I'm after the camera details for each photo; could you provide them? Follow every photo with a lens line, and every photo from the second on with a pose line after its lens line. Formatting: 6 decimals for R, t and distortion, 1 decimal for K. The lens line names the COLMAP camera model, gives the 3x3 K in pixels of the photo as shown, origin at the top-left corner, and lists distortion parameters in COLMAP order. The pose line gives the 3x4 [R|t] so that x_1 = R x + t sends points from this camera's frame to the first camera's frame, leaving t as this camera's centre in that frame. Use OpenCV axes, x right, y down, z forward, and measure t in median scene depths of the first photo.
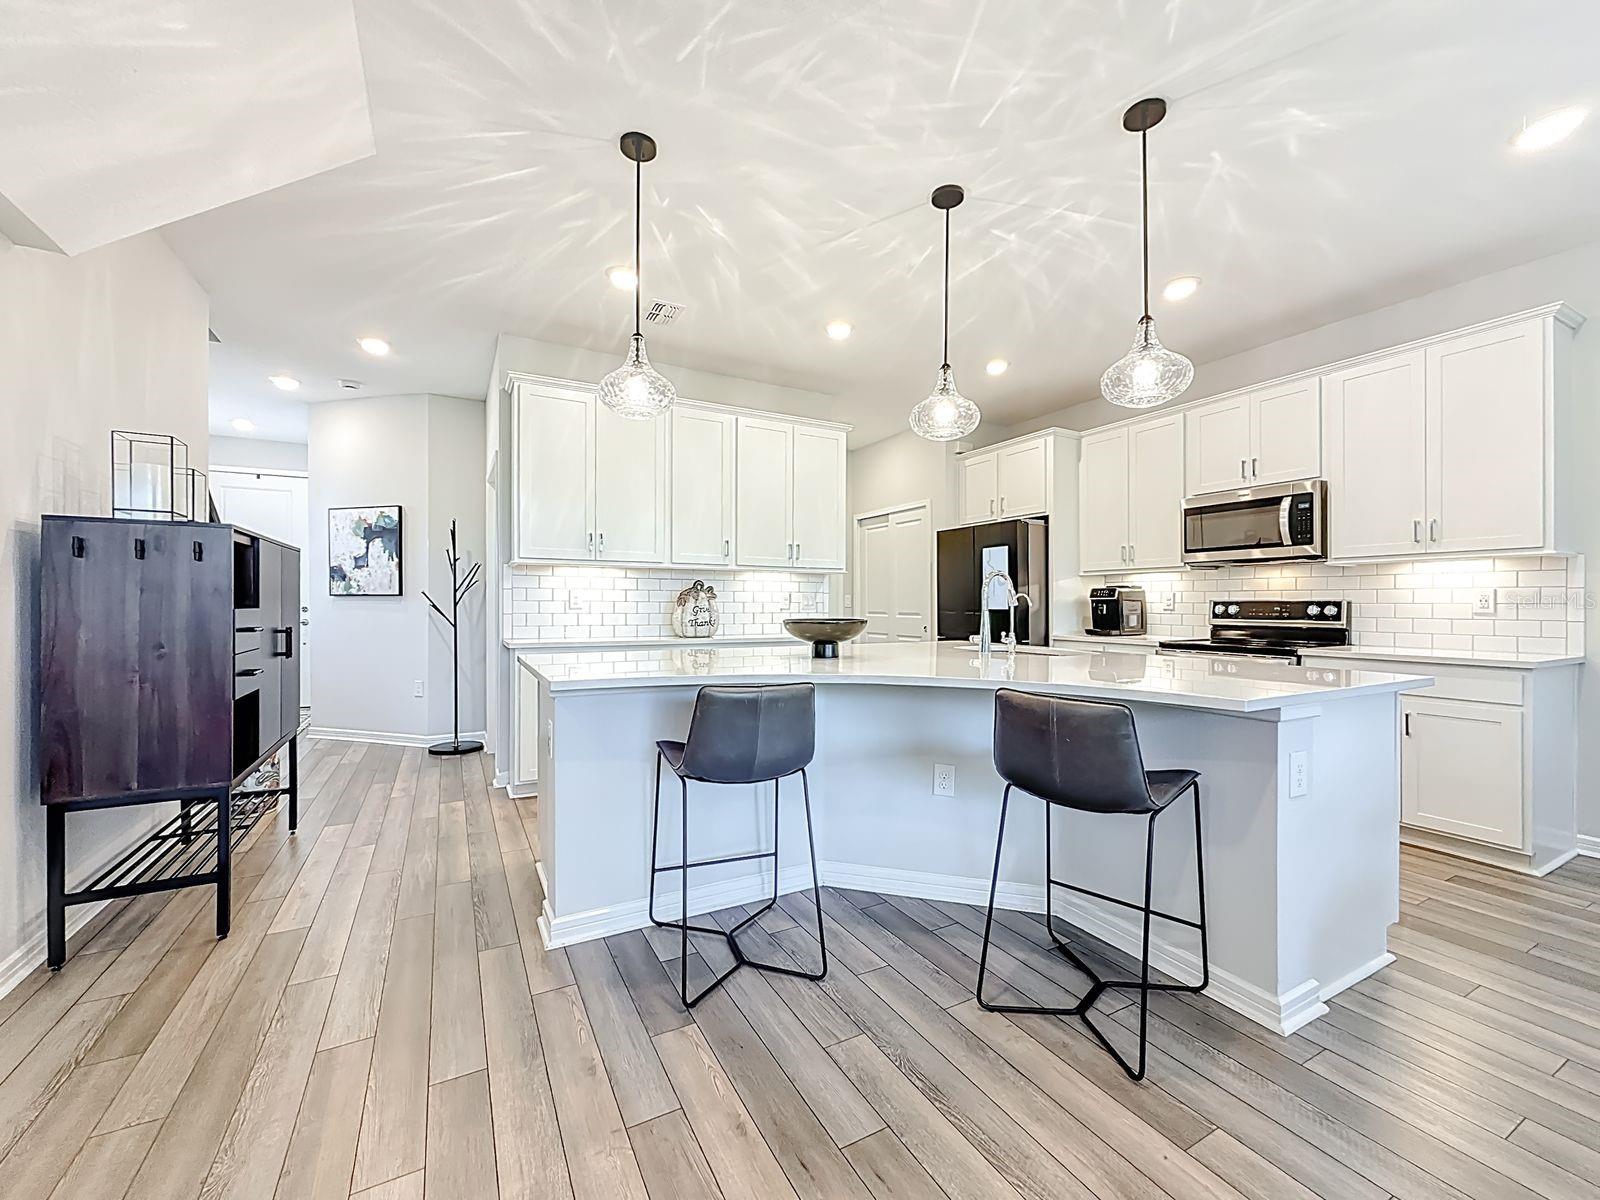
lens RADIAL K [[643.0, 0, 801.9], [0, 643.0, 608.7], [0, 0, 1]] dist [-0.001717, 0.000354]
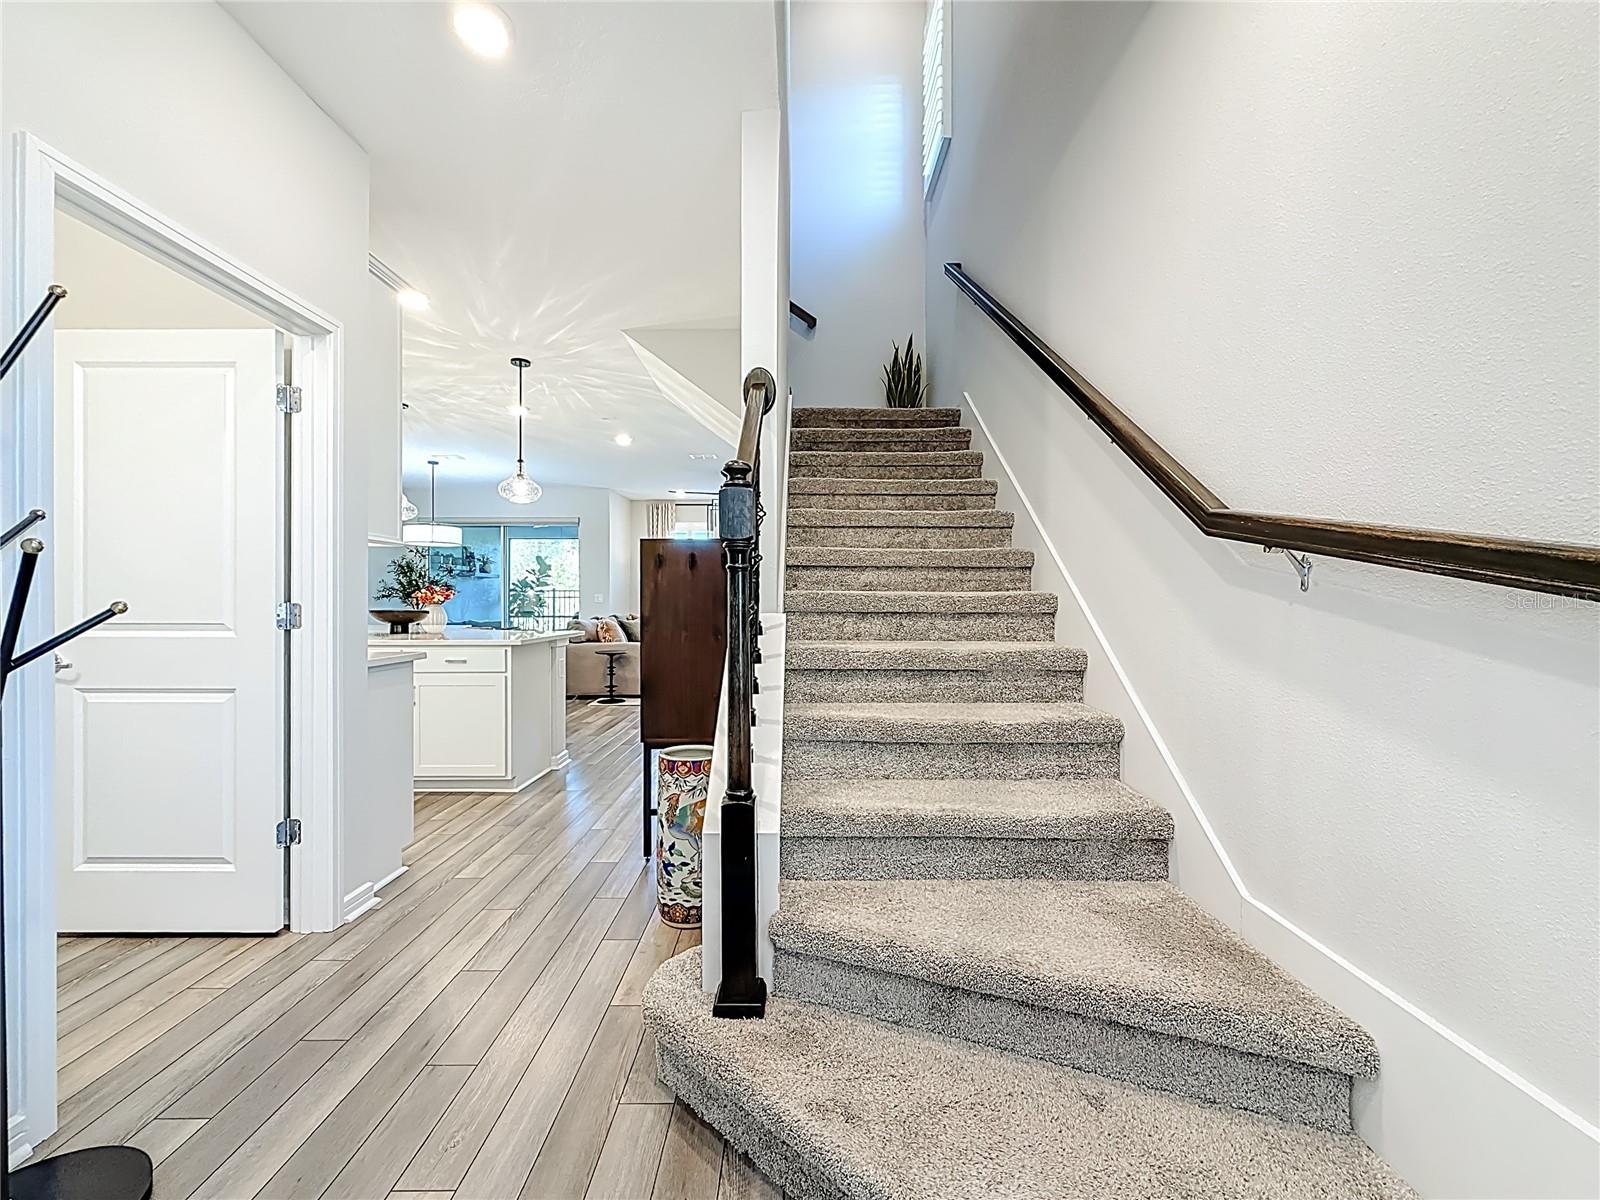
lens RADIAL K [[643.0, 0, 798.2], [0, 643.0, 596.6], [0, 0, 1]] dist [-0.001717, 0.000354]
pose [[-0.875640, 0.000923, 0.482964, -1.477467], [0.002885, 0.999990, 0.003318, -0.016516], [-0.482956, 0.004299, -0.875634, 1.765347]]
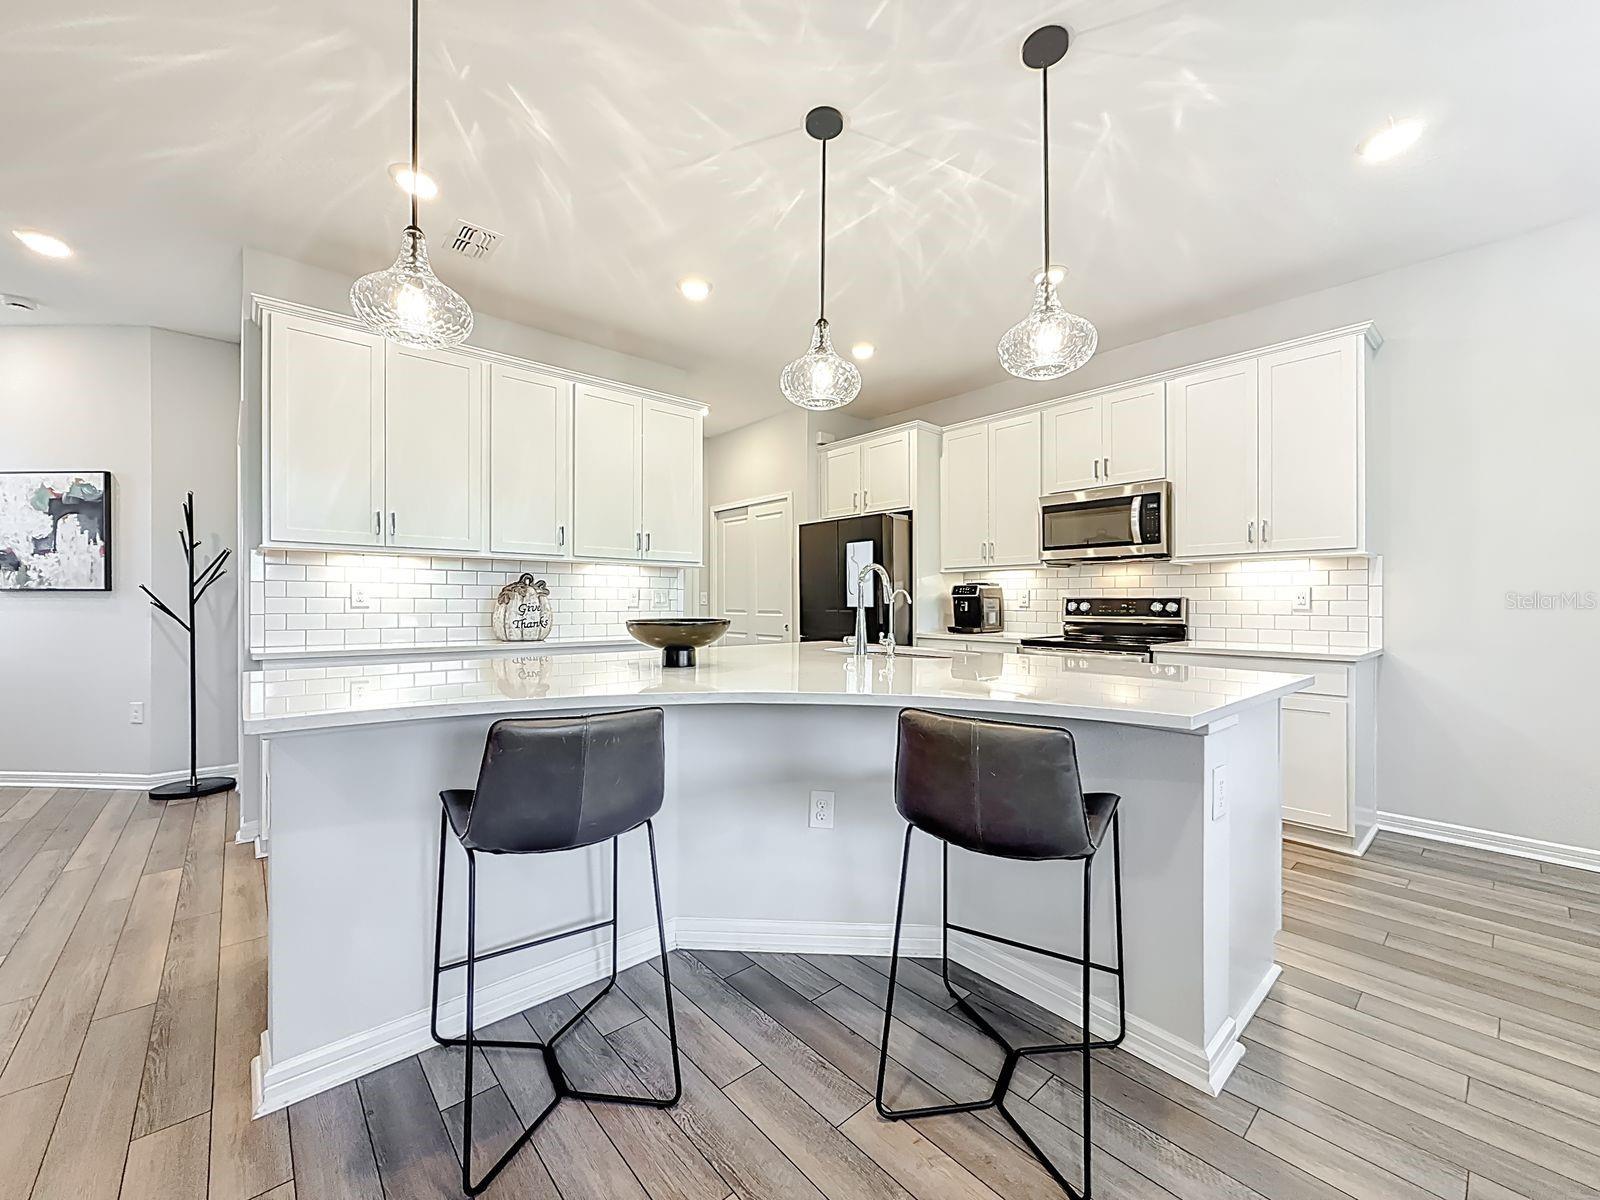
lens RADIAL K [[643.0, 0, 798.8], [0, 643.0, 603.0], [0, 0, 1]] dist [-0.001717, 0.000354]
pose [[0.976252, -0.001061, 0.216634, 0.007281], [0.002237, 0.999984, -0.005184, -0.000288], [-0.216625, 0.005545, 0.976239, 0.152933]]
